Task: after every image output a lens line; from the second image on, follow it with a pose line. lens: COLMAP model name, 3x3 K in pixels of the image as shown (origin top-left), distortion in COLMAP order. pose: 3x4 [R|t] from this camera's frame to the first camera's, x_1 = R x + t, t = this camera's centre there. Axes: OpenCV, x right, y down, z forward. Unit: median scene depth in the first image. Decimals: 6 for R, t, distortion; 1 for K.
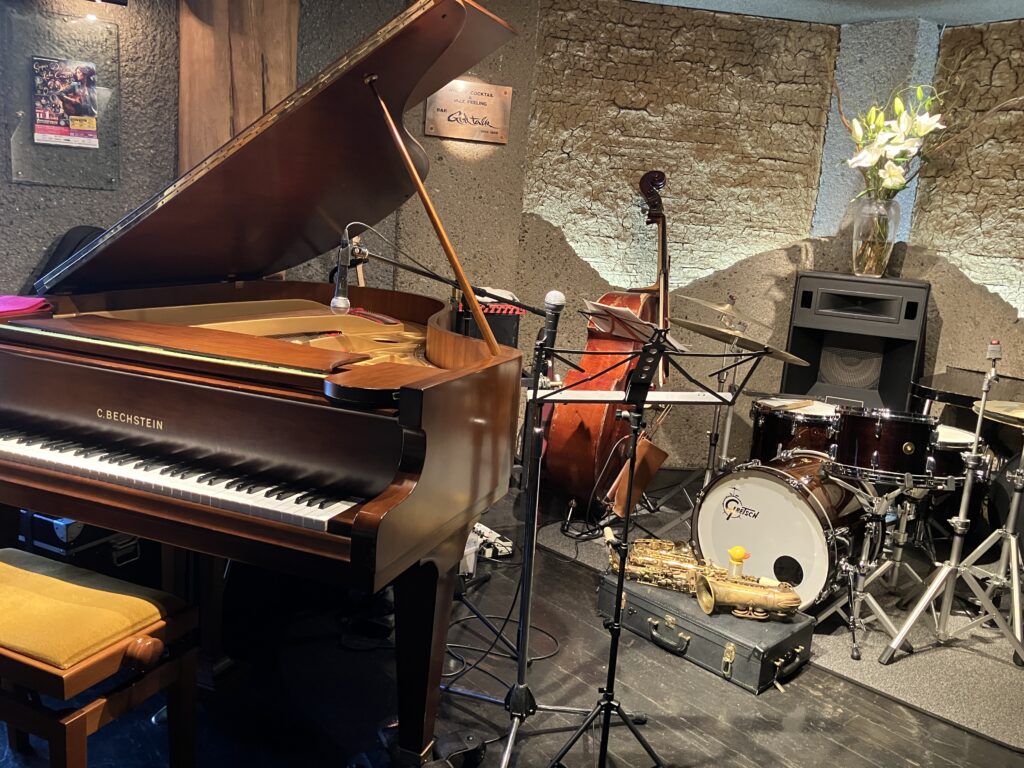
lens RADIAL K [[837.7, 0, 508.2], [0, 837.7, 382.2], [0, 0, 1]] dist [0.002439, 0.006897]
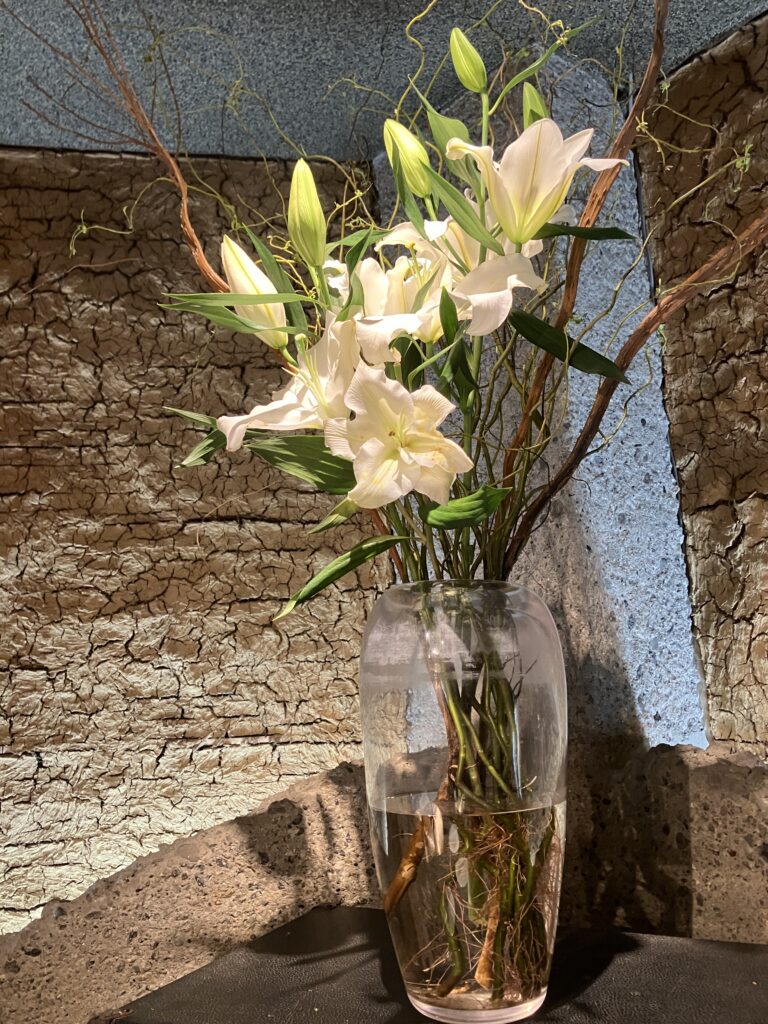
lens RADIAL K [[837.7, 0, 386.6], [0, 837.7, 508.6], [0, 0, 1]] dist [0.002439, 0.006897]
pose [[0.992865, -0.119153, 0.004728, 0.377262], [0.112082, 0.918938, -0.378142, -0.141663], [0.040711, 0.375973, 0.925736, 0.705670]]
